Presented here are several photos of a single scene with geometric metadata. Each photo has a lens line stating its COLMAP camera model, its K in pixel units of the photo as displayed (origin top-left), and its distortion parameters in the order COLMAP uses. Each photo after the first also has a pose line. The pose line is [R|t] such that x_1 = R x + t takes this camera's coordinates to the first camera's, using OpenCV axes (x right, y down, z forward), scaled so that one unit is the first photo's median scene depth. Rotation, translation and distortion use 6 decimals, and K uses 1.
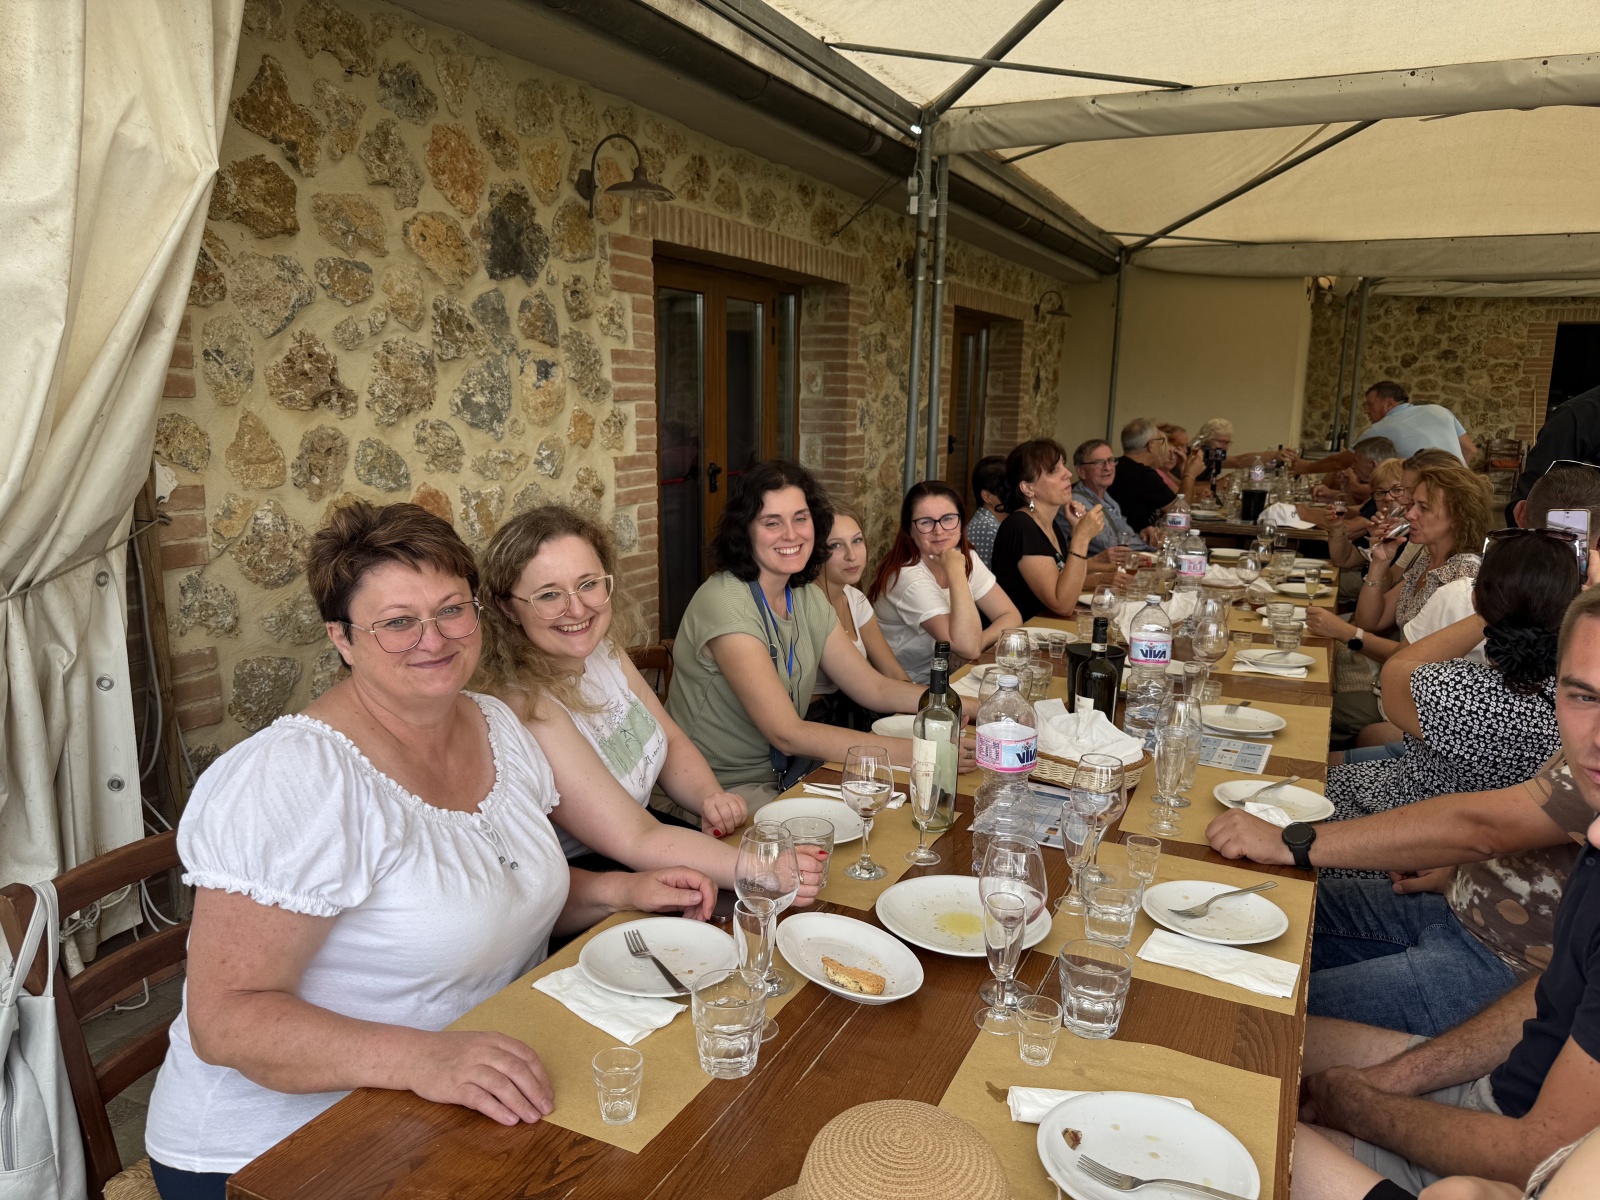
lens RADIAL K [[1125.9, 0, 816.6], [0, 1125.9, 630.8], [0, 0, 1]] dist [0.014534, -0.028489]
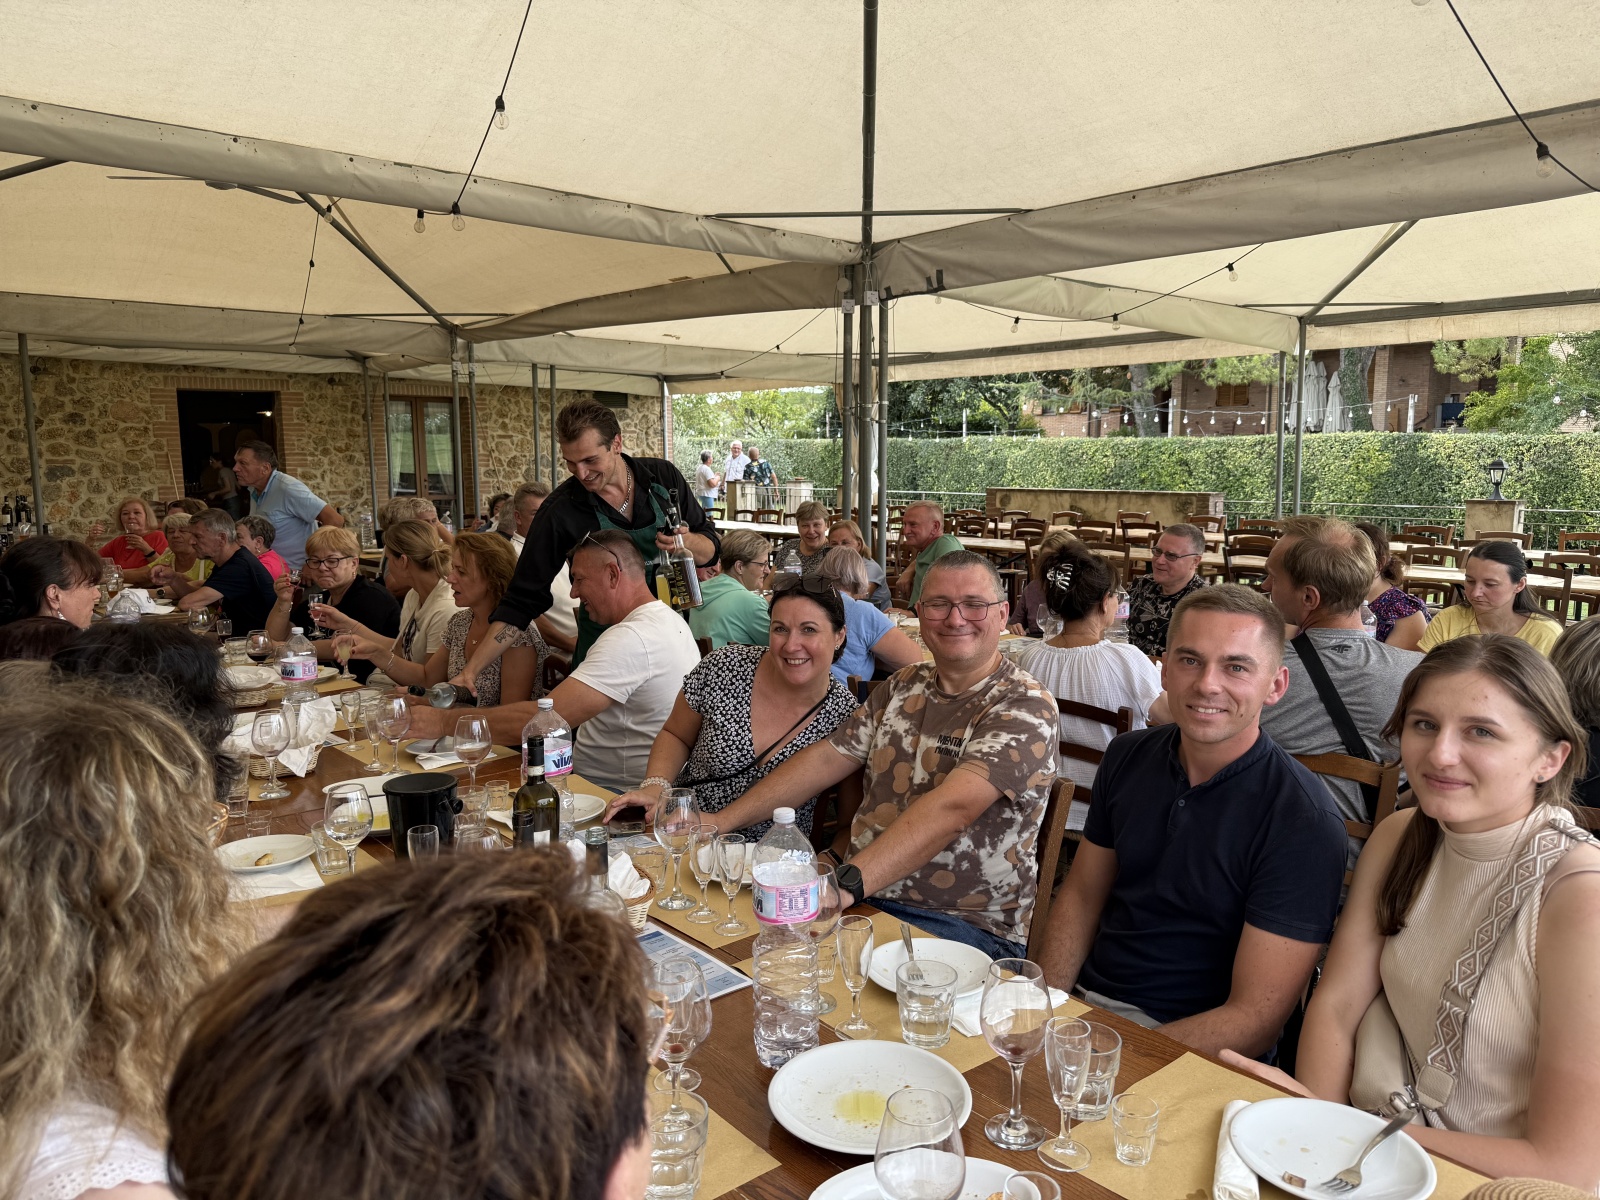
lens RADIAL K [[1125.9, 0, 790.6], [0, 1125.9, 595.6], [0, 0, 1]] dist [0.014534, -0.028489]
pose [[0.404553, -0.126379, 0.905740, -0.078857], [0.200002, 0.978657, 0.047221, -0.021665], [-0.892376, 0.162047, 0.421195, 0.082866]]
